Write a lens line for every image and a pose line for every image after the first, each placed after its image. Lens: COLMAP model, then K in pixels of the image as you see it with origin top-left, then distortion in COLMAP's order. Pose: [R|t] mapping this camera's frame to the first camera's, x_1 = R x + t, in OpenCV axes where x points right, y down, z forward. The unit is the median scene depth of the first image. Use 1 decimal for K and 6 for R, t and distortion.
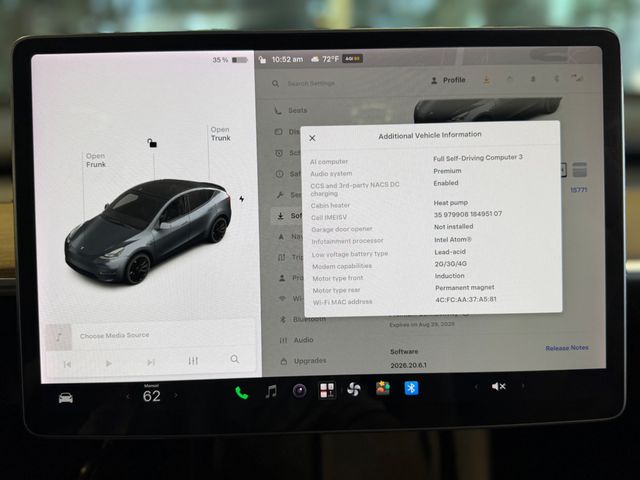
lens RADIAL K [[542.9, 0, 315.0], [0, 542.9, 234.1], [0, 0, 1]] dist [0.003667, -0.005582]
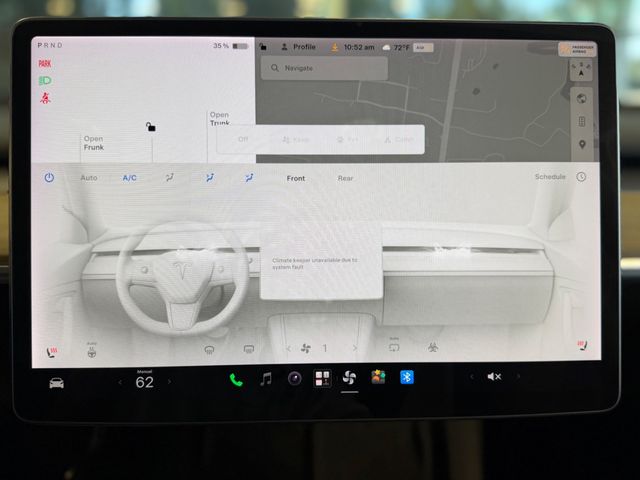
lens RADIAL K [[542.9, 0, 323.7], [0, 542.9, 243.2], [0, 0, 1]] dist [0.003667, -0.005582]
pose [[0.999724, 0.015294, 0.017805, 0.003189], [-0.014855, 0.999588, -0.024556, 0.064921], [-0.018174, 0.024285, 0.999540, 0.001651]]
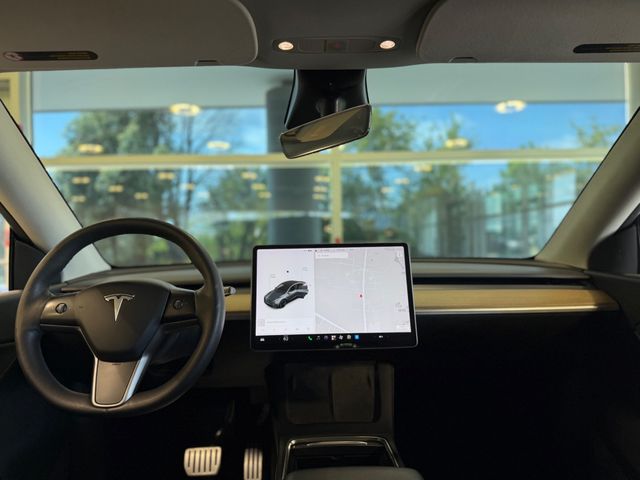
lens RADIAL K [[447.2, 0, 316.6], [0, 447.2, 238.4], [0, 0, 1]] dist [0.002703, 0.000111]
pose [[0.999964, -0.007724, -0.003641, -0.075980], [0.006273, 0.953791, -0.300406, 0.554338], [0.005793, 0.300372, 0.953805, -2.066254]]
